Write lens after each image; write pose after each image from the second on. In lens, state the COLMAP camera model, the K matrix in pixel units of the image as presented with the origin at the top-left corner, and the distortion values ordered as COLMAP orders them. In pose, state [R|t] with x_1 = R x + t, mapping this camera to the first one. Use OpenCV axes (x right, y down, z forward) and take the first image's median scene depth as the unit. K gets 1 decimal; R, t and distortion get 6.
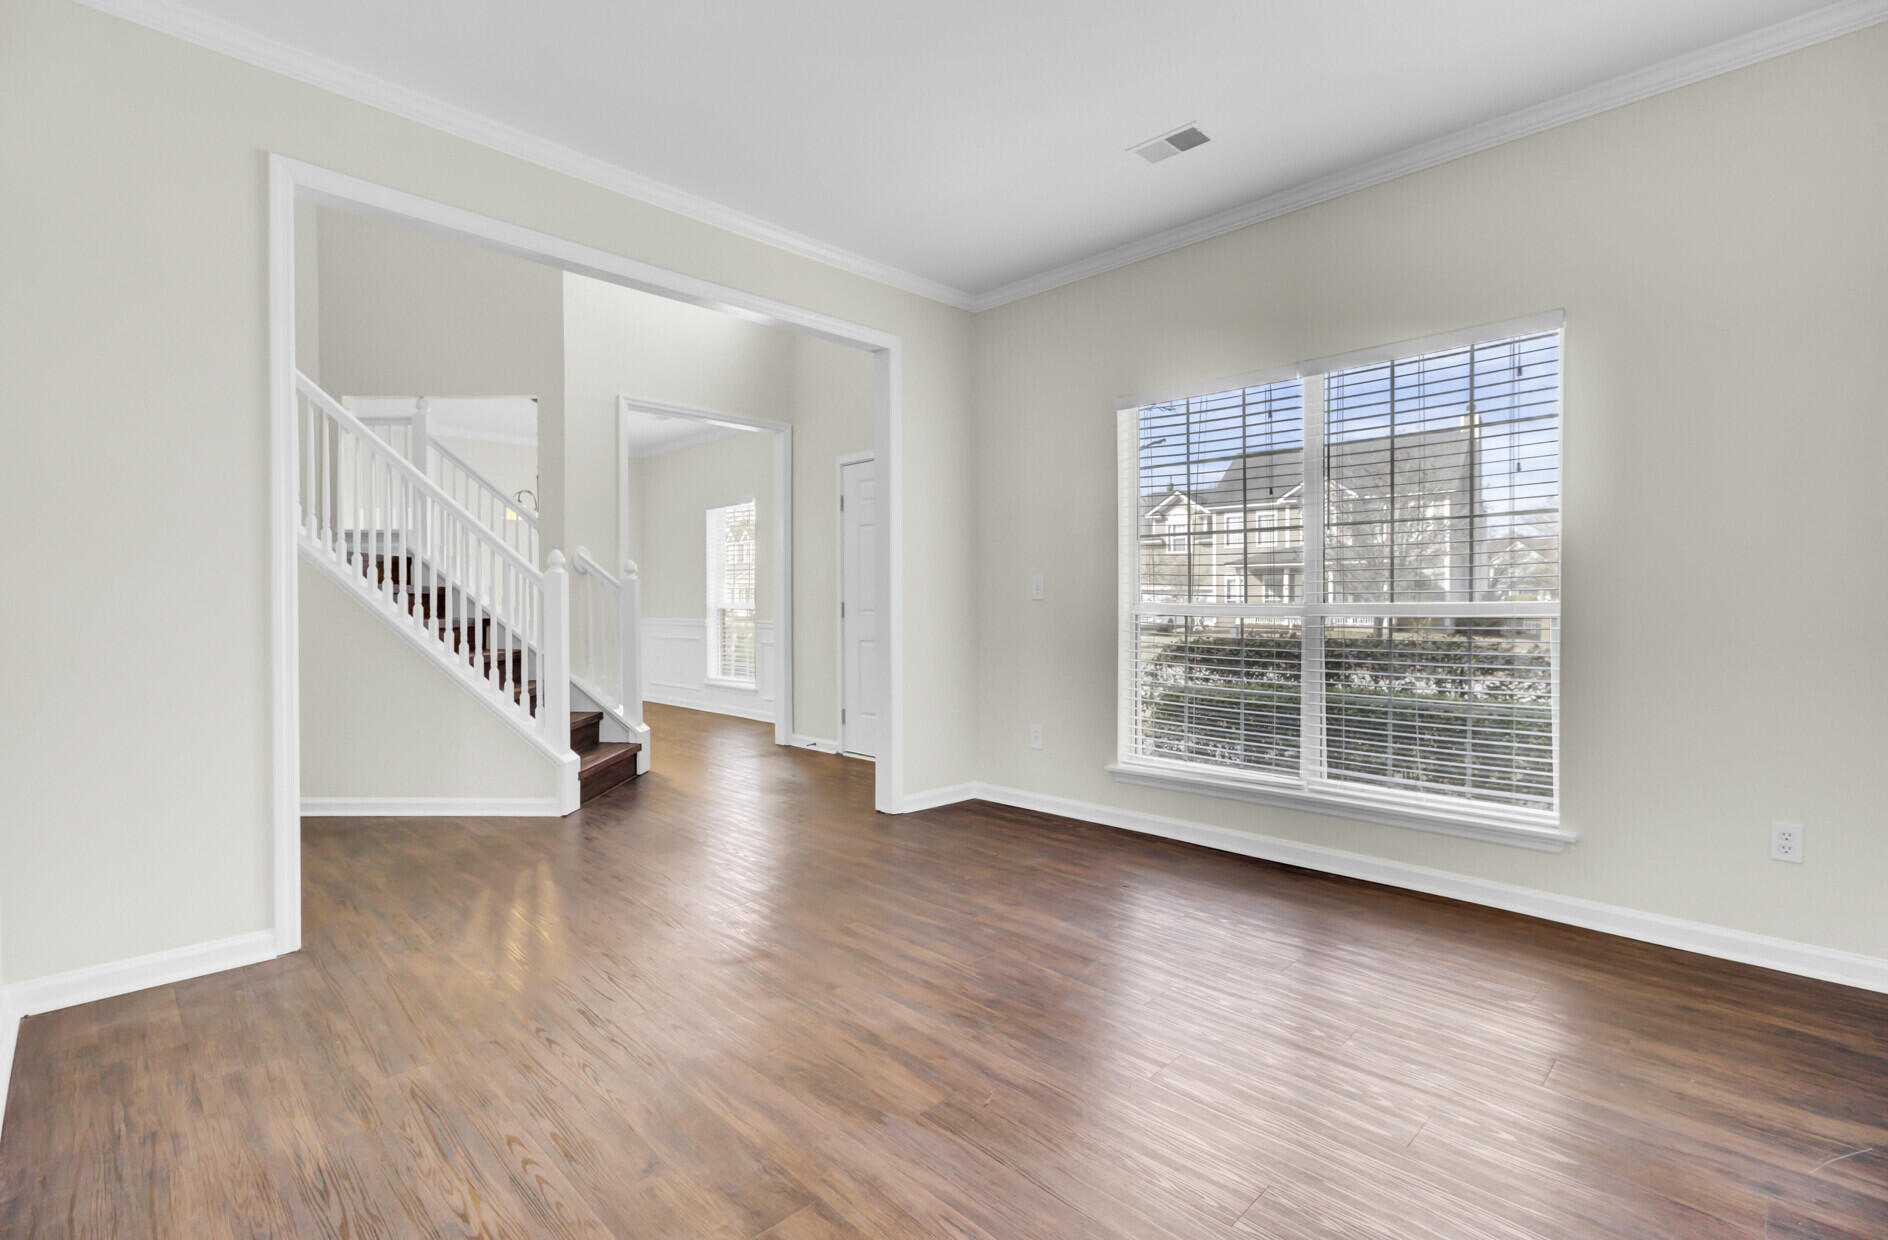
lens RADIAL K [[864.3, 0, 947.6], [0, 864.3, 601.0], [0, 0, 1]] dist [0.002146, 0.000446]
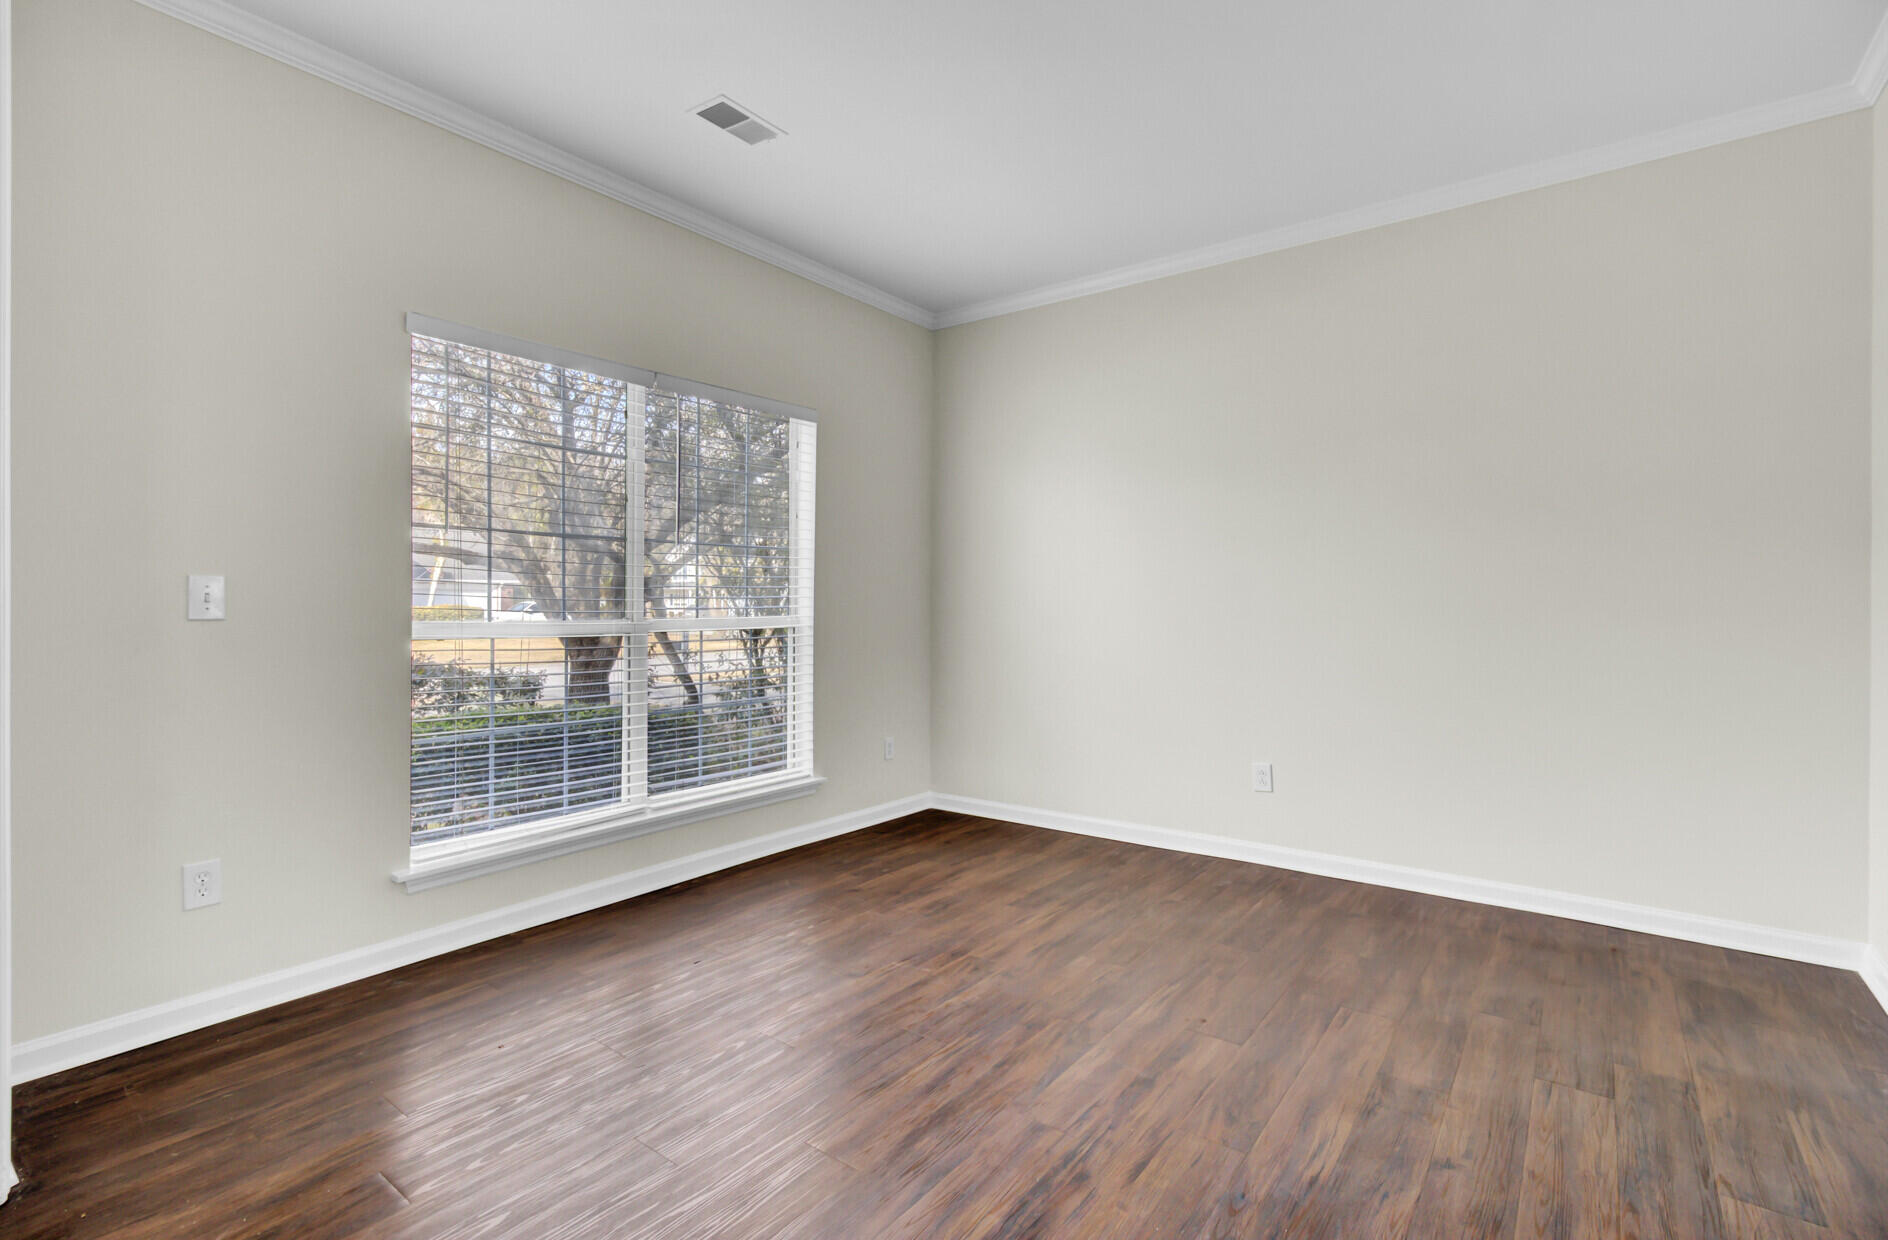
lens RADIAL K [[864.3, 0, 947.6], [0, 864.3, 601.0], [0, 0, 1]] dist [0.002146, 0.000446]
pose [[-0.150765, 0.012516, 0.988490, -0.739326], [-0.005174, 0.999896, -0.013449, -0.009113], [-0.988556, -0.007142, -0.150685, 1.000097]]
